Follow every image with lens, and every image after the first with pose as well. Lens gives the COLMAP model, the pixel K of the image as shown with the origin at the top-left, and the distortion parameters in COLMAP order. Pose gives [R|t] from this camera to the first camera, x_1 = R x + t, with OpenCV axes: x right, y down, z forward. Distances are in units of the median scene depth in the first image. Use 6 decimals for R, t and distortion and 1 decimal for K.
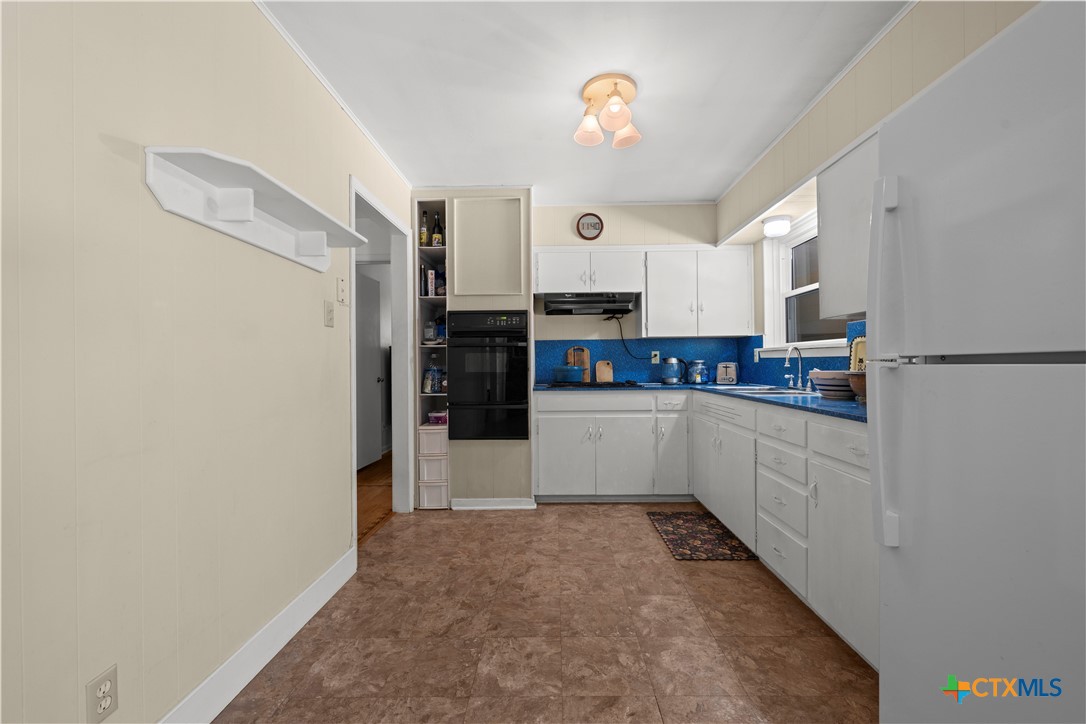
lens RADIAL K [[442.9, 0, 541.9], [0, 442.9, 363.2], [0, 0, 1]] dist [0.002904, -0.001247]
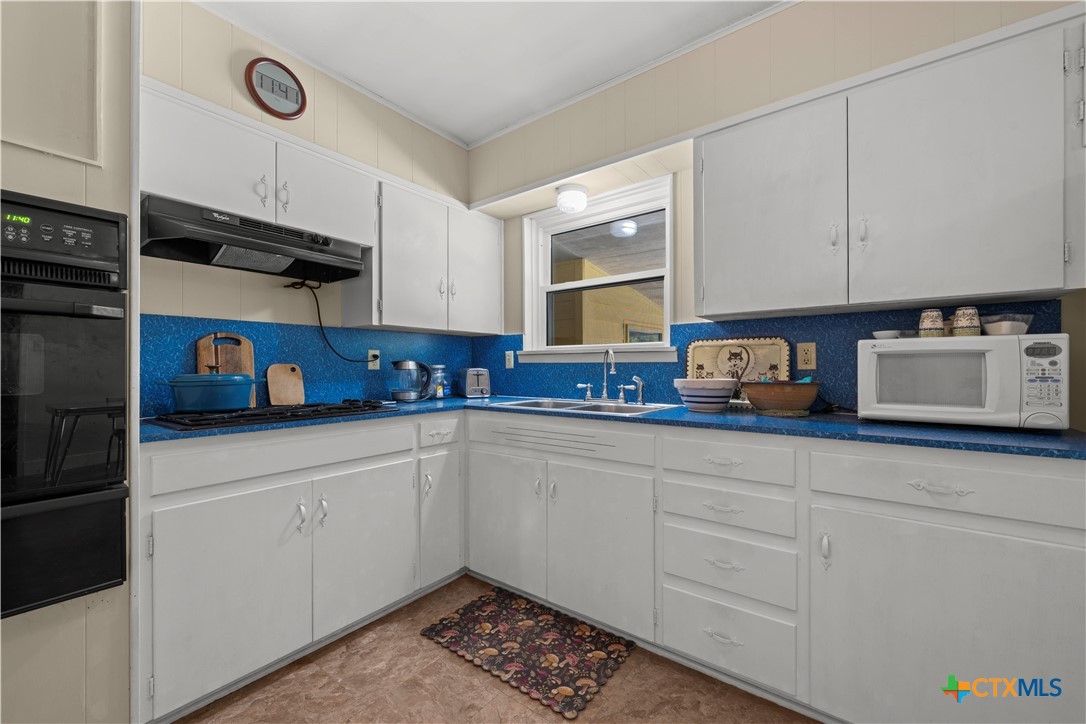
lens RADIAL K [[442.9, 0, 573.4], [0, 442.9, 367.6], [0, 0, 1]] dist [0.002904, -0.001247]
pose [[0.571117, 0.007045, 0.820839, -0.109476], [-0.003360, 0.999975, -0.006246, 0.001134], [-0.820862, 0.000809, 0.571126, 0.473706]]
